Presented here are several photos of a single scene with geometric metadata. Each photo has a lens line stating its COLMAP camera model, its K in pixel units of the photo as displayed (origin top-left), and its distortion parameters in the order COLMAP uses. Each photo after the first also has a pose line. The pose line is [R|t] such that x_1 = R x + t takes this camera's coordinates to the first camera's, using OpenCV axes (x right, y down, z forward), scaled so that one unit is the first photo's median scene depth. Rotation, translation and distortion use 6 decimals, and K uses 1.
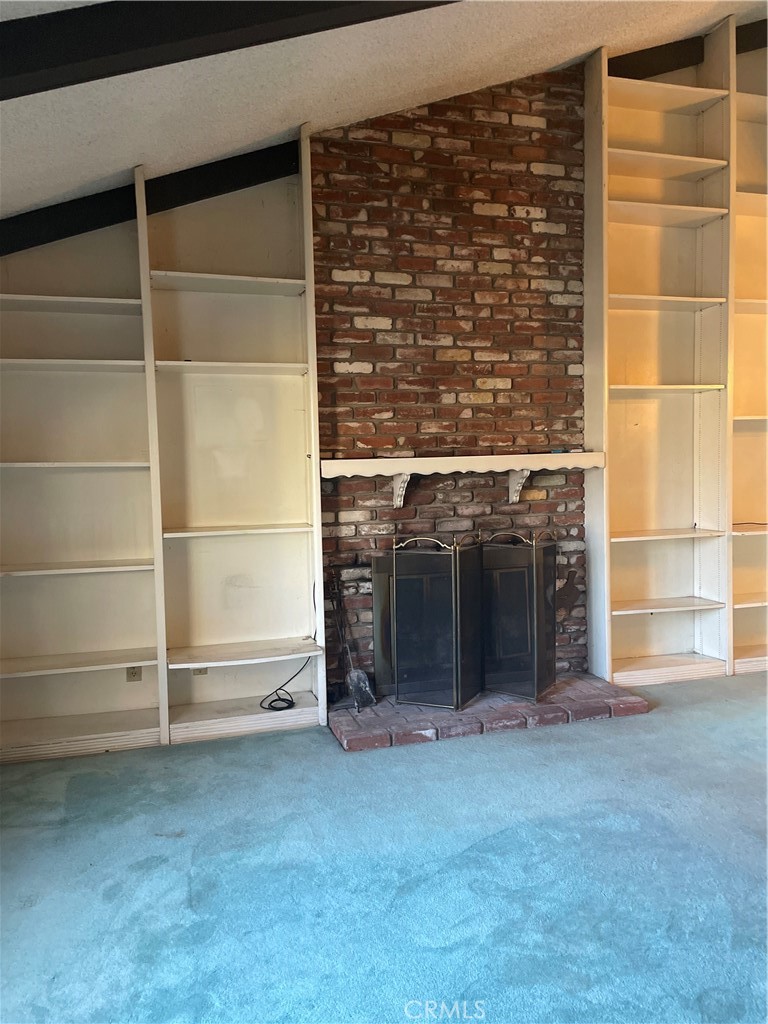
lens RADIAL K [[770.8, 0, 394.1], [0, 770.8, 516.7], [0, 0, 1]] dist [0.088591, -0.098839]
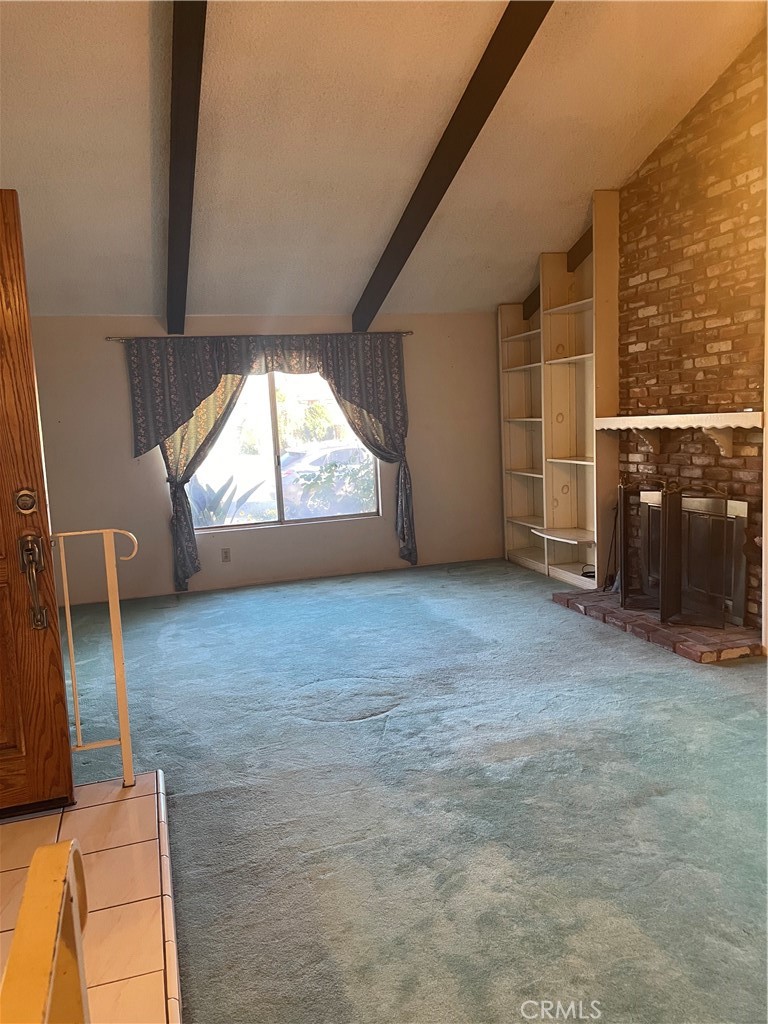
lens RADIAL K [[770.8, 0, 379.3], [0, 770.8, 509.5], [0, 0, 1]] dist [0.088591, -0.098839]
pose [[0.001934, 0.140490, -0.990080, 1.290127], [-0.027044, 0.989727, 0.140387, -0.088678], [0.999632, 0.026504, 0.005713, 0.529604]]
